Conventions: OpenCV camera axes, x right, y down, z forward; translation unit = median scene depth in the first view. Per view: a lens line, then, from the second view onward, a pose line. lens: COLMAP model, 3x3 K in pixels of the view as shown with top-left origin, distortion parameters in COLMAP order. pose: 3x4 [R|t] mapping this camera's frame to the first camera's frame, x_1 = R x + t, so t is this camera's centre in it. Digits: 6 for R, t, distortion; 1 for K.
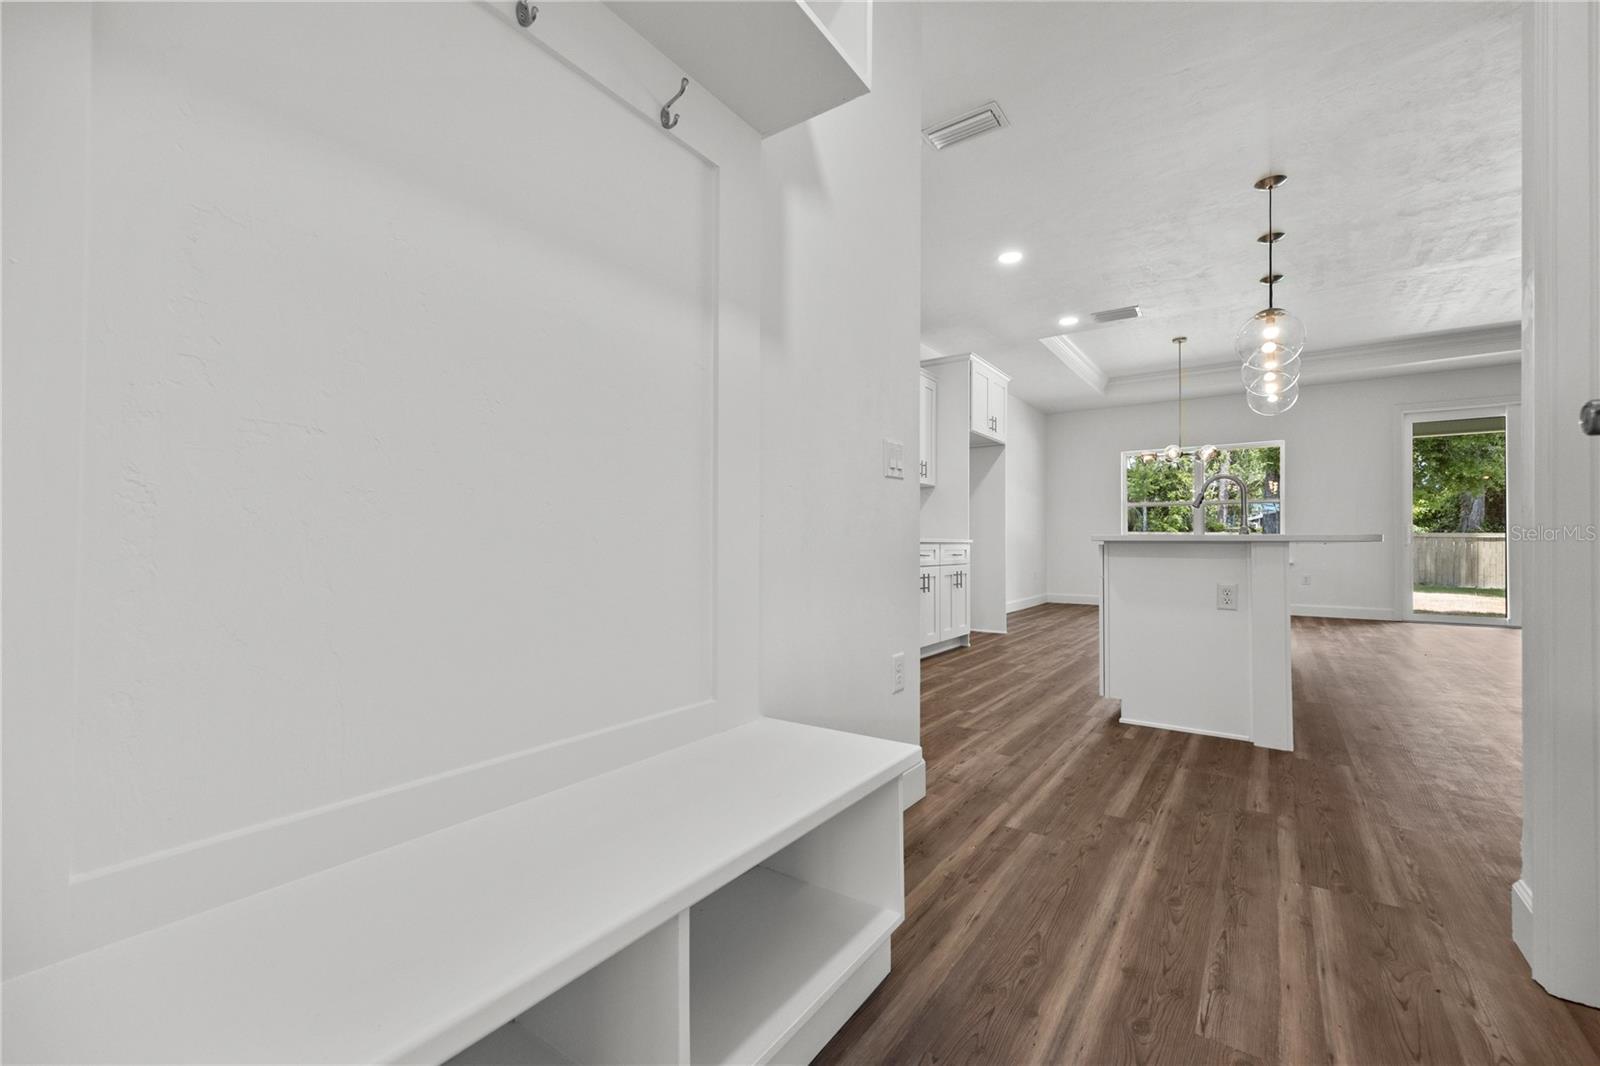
lens RADIAL K [[622.0, 0, 800.1], [0, 622.0, 535.1], [0, 0, 1]] dist [-0.003678, -0.000071]
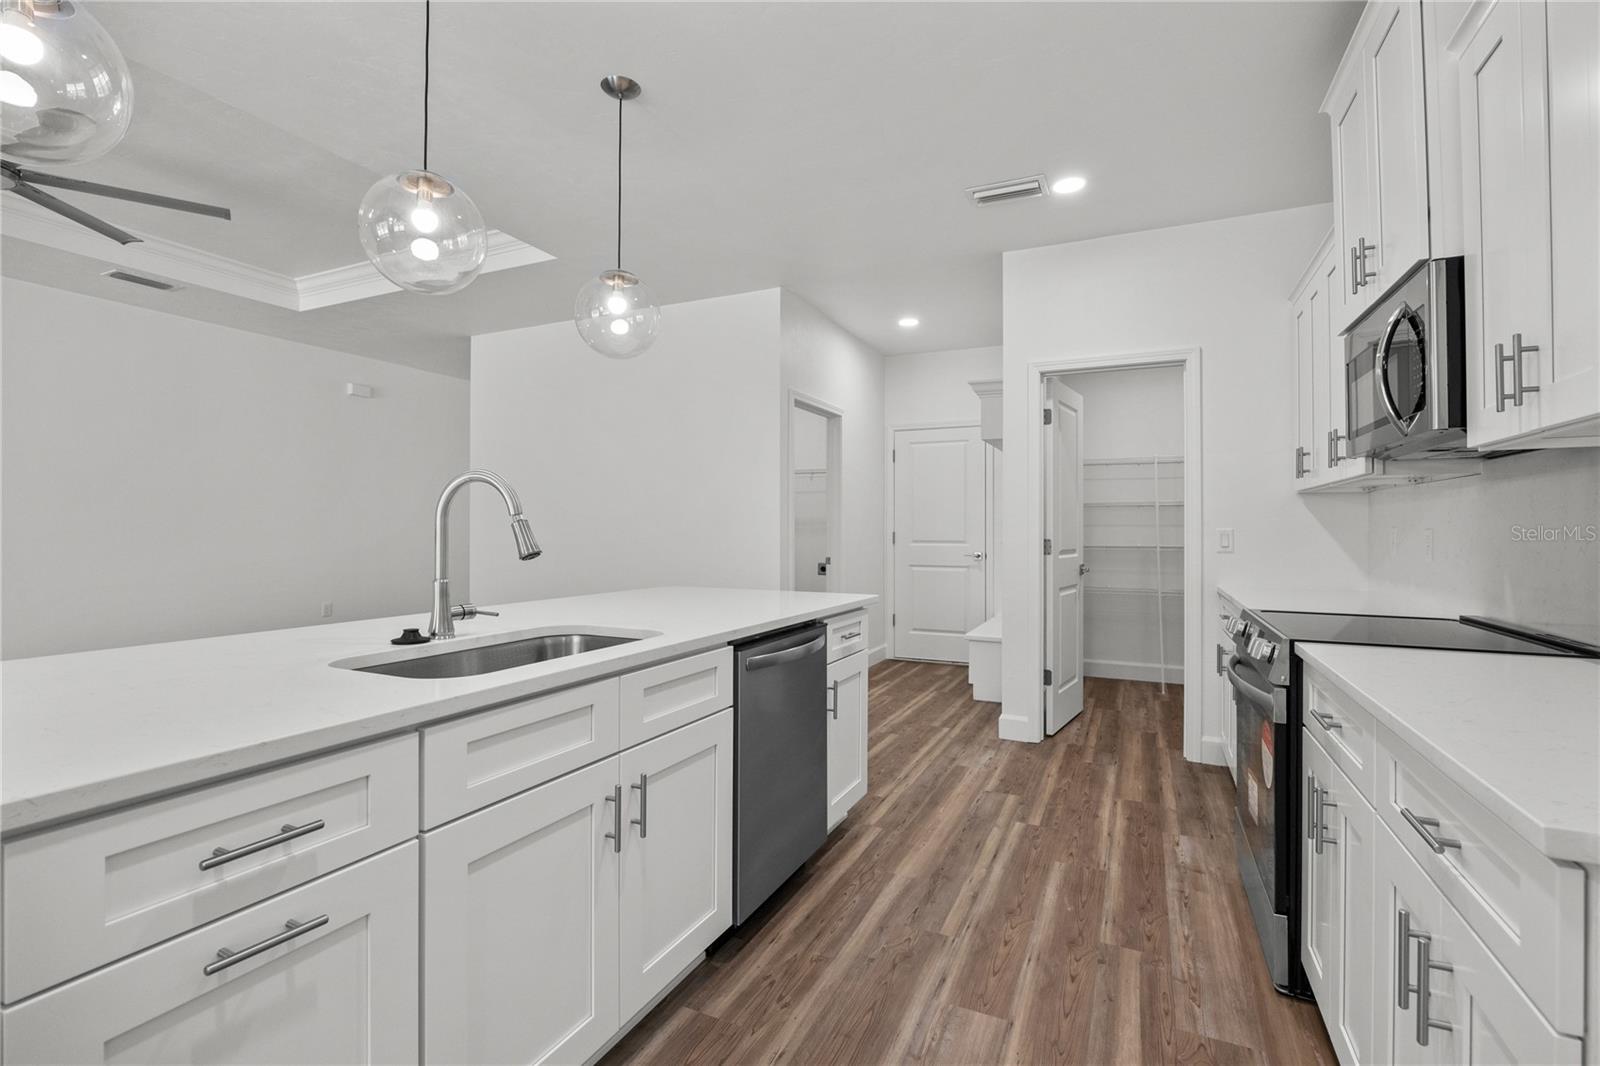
lens RADIAL K [[732.5, 0, 800.5], [0, 732.5, 529.2], [0, 0, 1]] dist [-0.000195, -0.000009]
pose [[-0.980370, -0.006366, -0.197062, 0.904453], [-0.003963, 0.999913, -0.012589, -0.090725], [0.197125, -0.011561, -0.980310, 2.298137]]
